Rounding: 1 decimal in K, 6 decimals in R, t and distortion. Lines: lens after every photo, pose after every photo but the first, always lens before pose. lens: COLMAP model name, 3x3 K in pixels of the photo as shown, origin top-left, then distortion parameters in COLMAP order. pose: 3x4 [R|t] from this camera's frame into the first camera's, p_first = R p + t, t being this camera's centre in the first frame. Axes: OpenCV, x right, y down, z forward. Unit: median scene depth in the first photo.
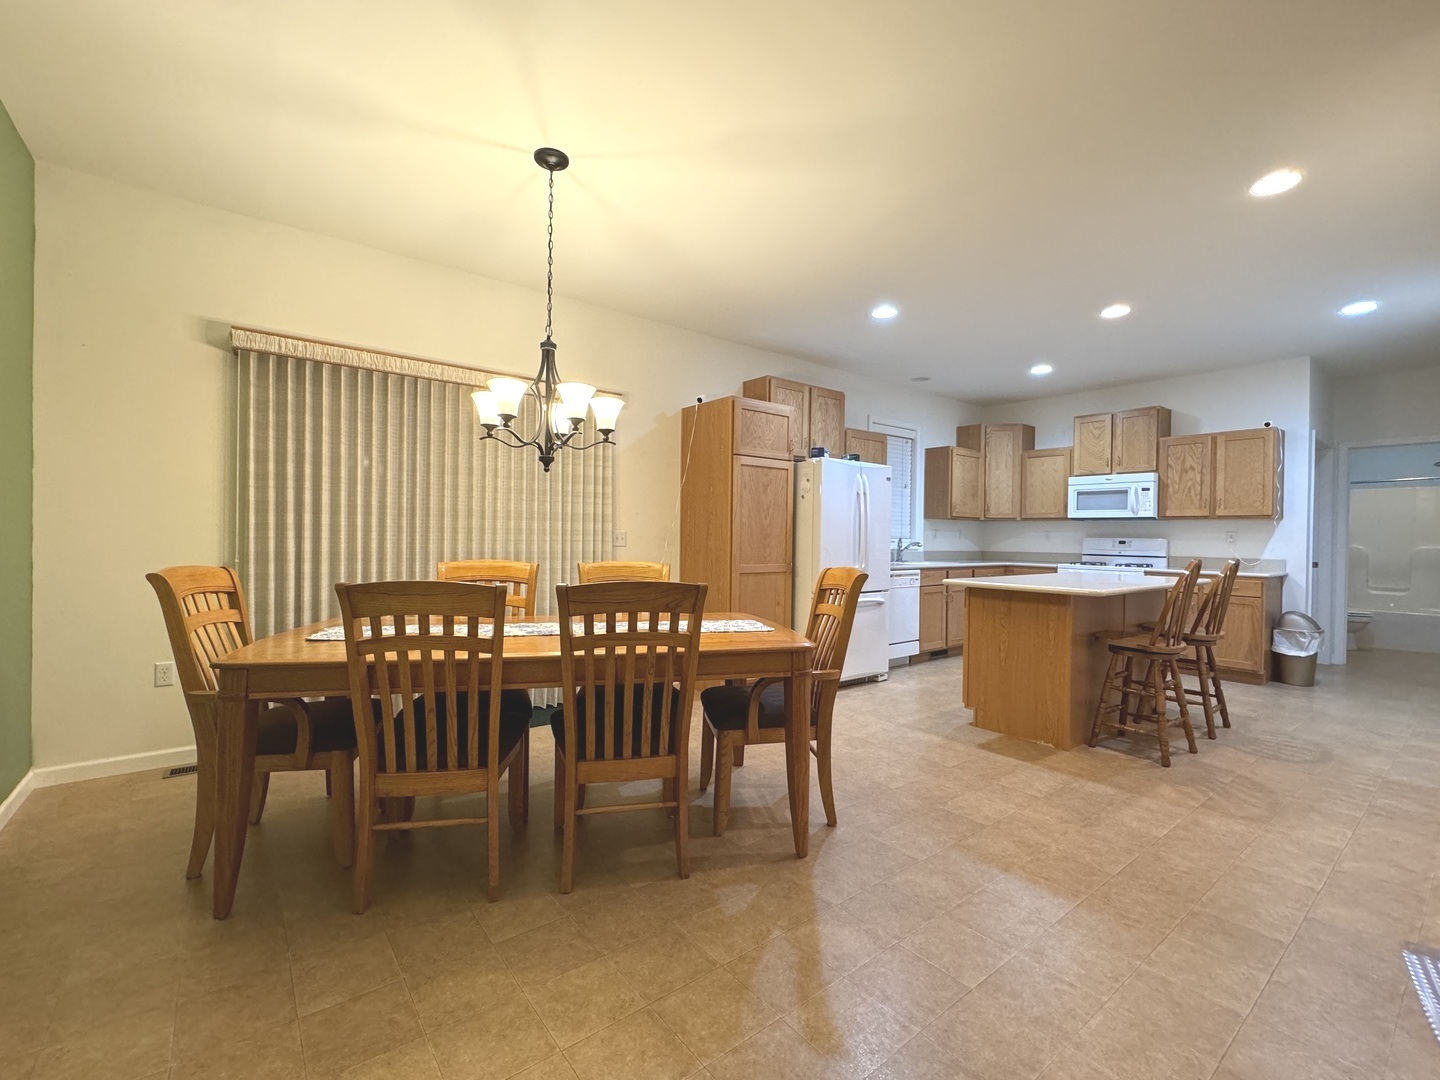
lens RADIAL K [[628.0, 0, 720.9], [0, 628.0, 540.1], [0, 0, 1]] dist [0.001134, -0.000783]
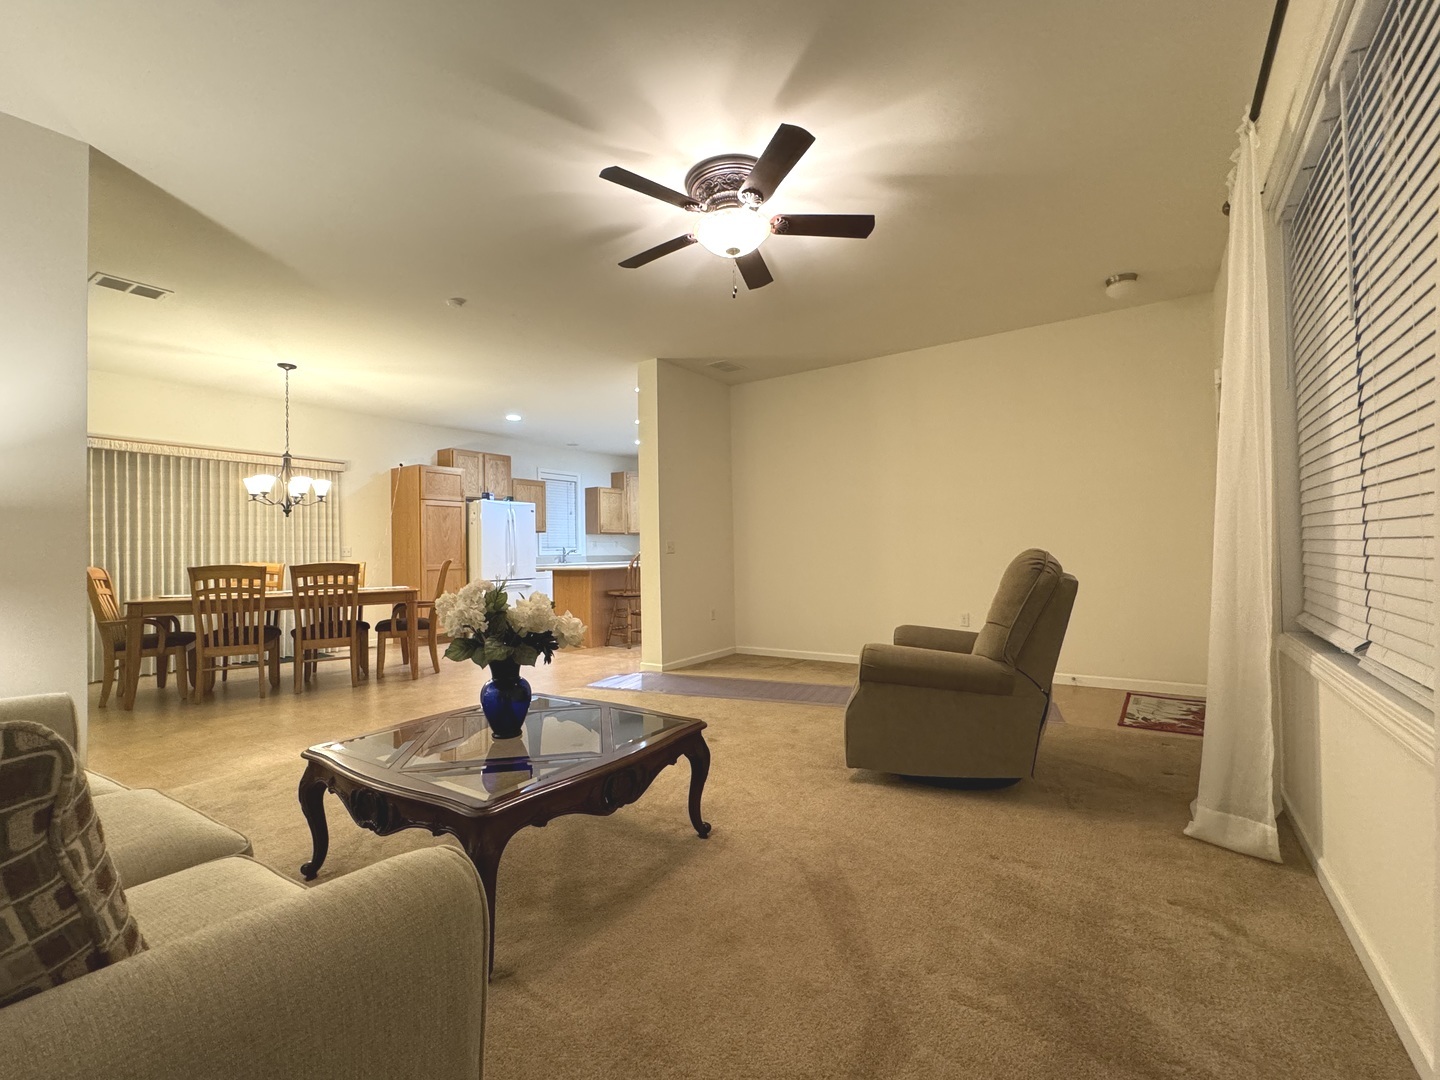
lens RADIAL K [[628.0, 0, 720.0], [0, 628.0, 540.7], [0, 0, 1]] dist [0.001134, -0.000783]
pose [[0.952615, -0.026128, 0.303055, 0.242848], [0.033742, 0.999232, -0.019914, 0.031144], [-0.302302, 0.029196, 0.952765, -0.752953]]
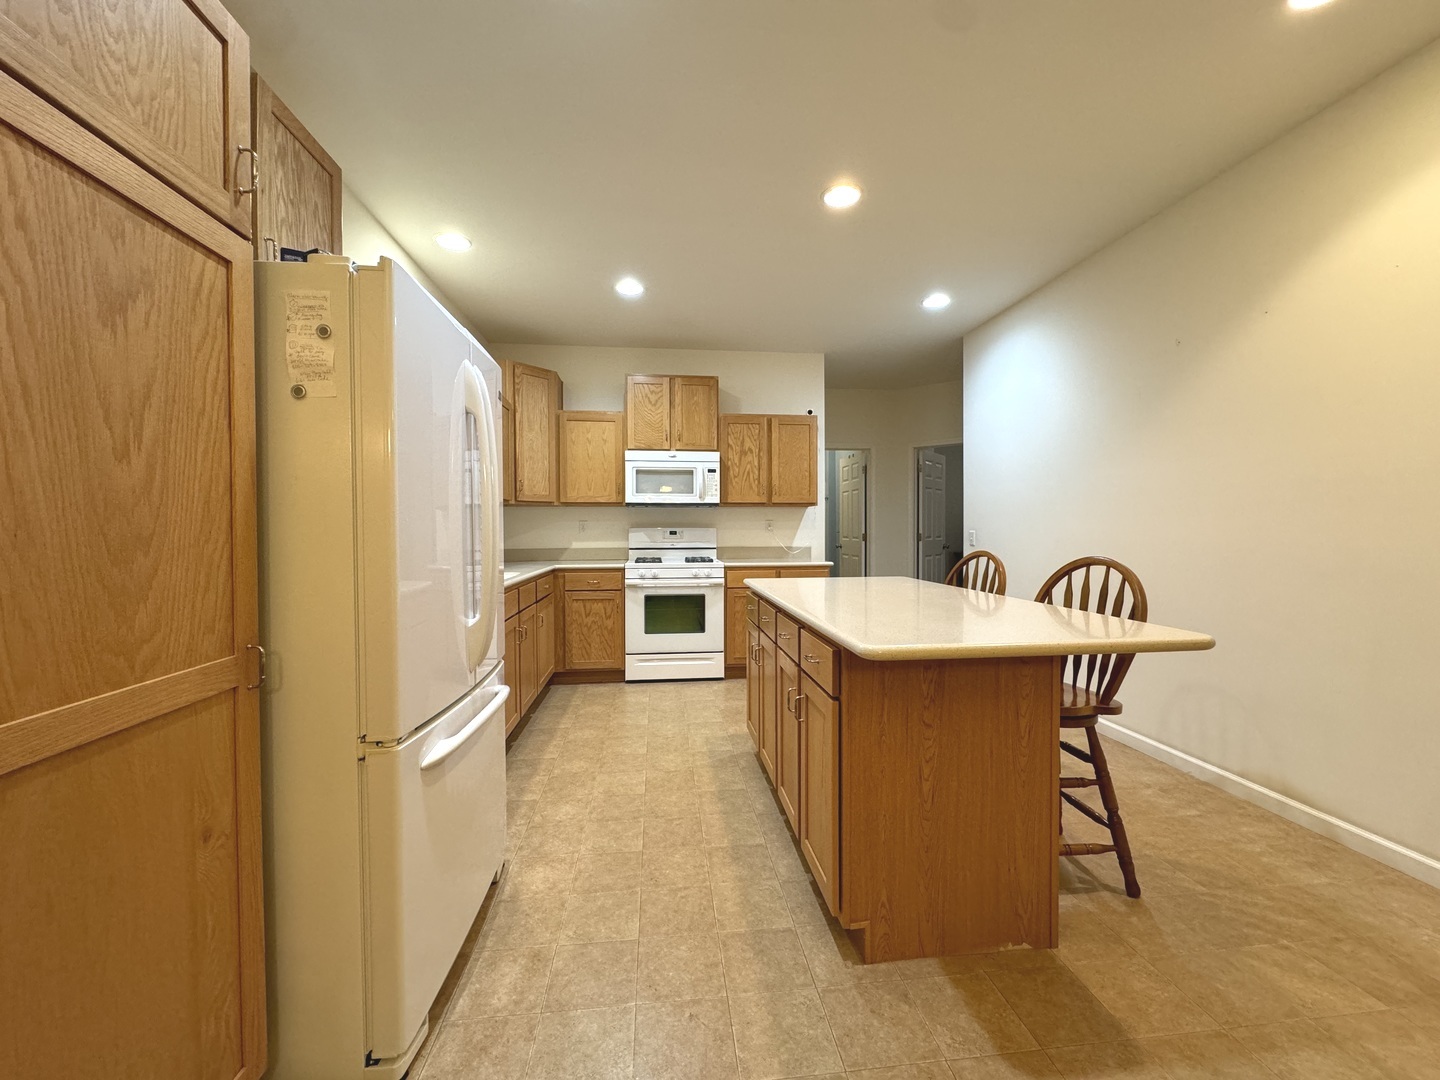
lens RADIAL K [[572.9, 0, 720.0], [0, 572.9, 538.6], [0, 0, 1]] dist [-0.004642, 0.001278]
pose [[0.528818, -0.030359, 0.848192, 0.016228], [0.017463, 0.999538, 0.024888, -0.008710], [-0.848556, 0.001651, 0.529104, 0.696555]]
